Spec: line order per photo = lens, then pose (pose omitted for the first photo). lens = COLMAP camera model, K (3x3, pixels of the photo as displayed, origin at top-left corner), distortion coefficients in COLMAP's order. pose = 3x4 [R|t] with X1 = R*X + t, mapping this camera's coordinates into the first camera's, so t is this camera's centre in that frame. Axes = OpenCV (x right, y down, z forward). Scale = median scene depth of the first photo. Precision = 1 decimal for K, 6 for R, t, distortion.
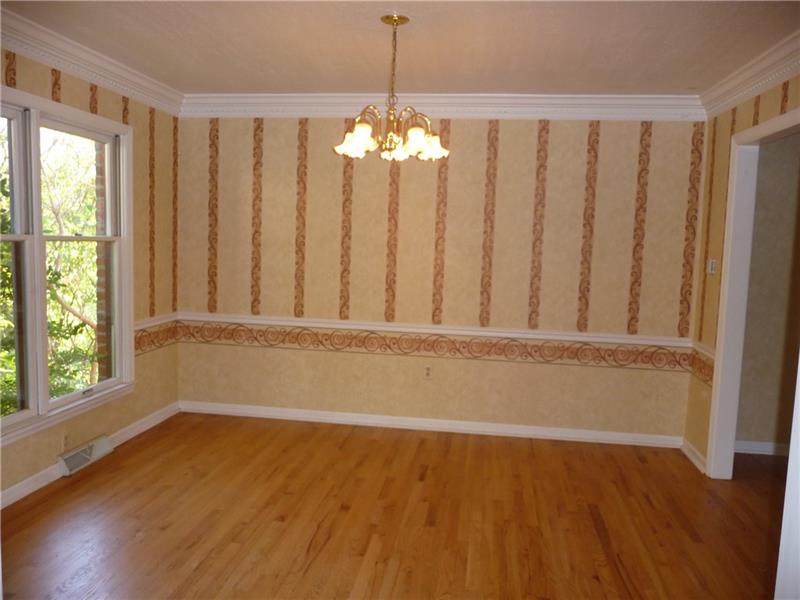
lens RADIAL K [[660.0, 0, 400.0], [0, 660.0, 300.0], [0, 0, 1]] dist [-0.020927, 0.002778]
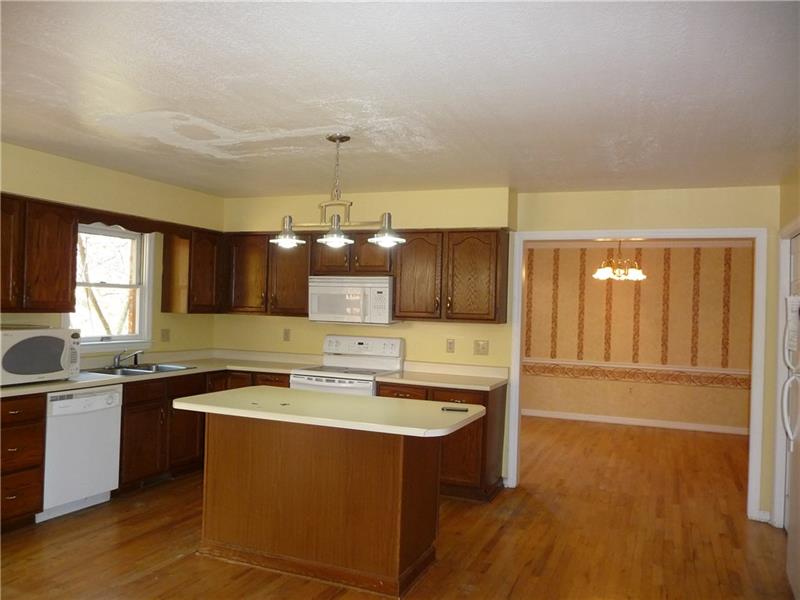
lens RADIAL K [[660.0, 0, 400.0], [0, 660.0, 300.0], [0, 0, 1]] dist [-0.020927, 0.002778]
pose [[0.968807, -0.008663, -0.247663, -0.115967], [-0.018215, 0.994196, -0.106028, 0.067312], [0.247144, 0.107232, 0.963027, -0.855825]]
